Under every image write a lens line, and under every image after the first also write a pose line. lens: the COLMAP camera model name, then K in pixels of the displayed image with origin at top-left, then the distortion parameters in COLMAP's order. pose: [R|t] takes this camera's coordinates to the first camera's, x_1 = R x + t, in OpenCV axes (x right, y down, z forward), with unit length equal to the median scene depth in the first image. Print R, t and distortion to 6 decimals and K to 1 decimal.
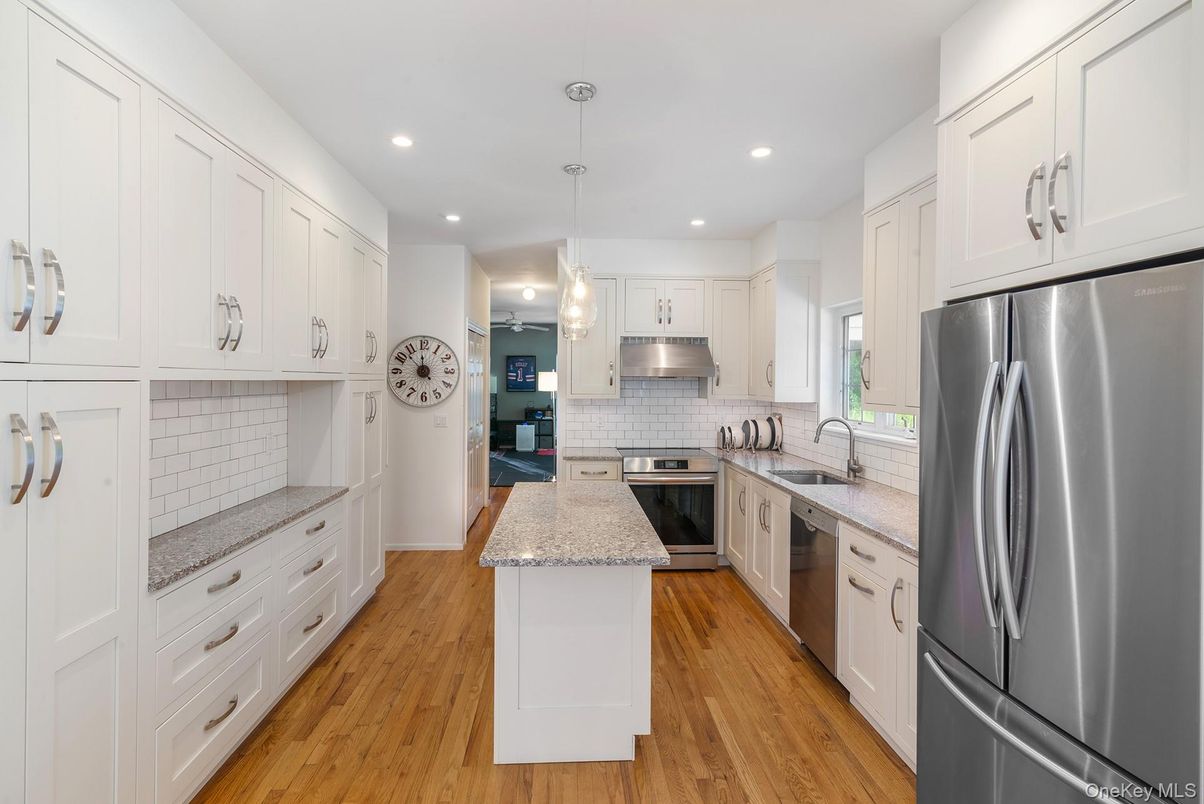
lens RADIAL K [[589.6, 0, 599.0], [0, 589.6, 390.7], [0, 0, 1]] dist [0.014582, -0.002353]
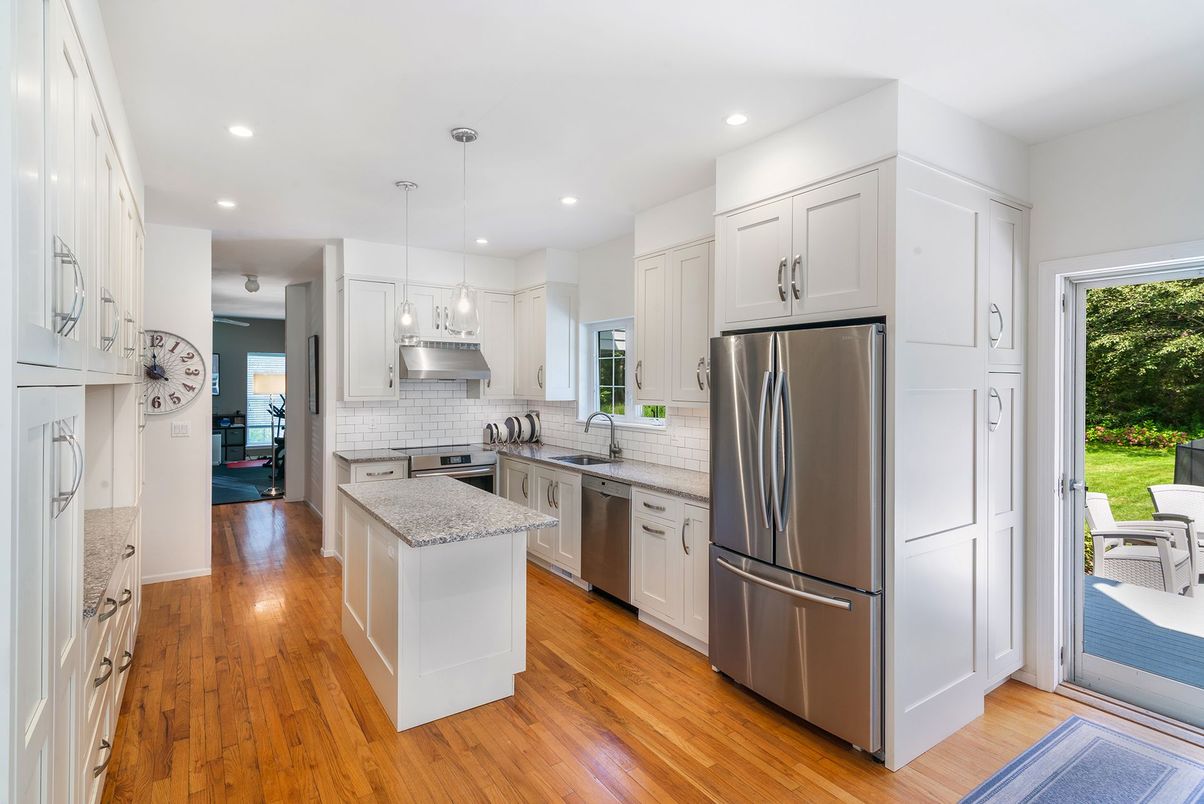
lens RADIAL K [[589.6, 0, 596.7], [0, 589.6, 393.6], [0, 0, 1]] dist [0.014582, -0.002353]
pose [[0.859228, -0.011957, 0.511453, -0.297679], [0.010682, 0.999928, 0.005431, -0.000103], [-0.511481, 0.000797, 0.859294, -0.096449]]
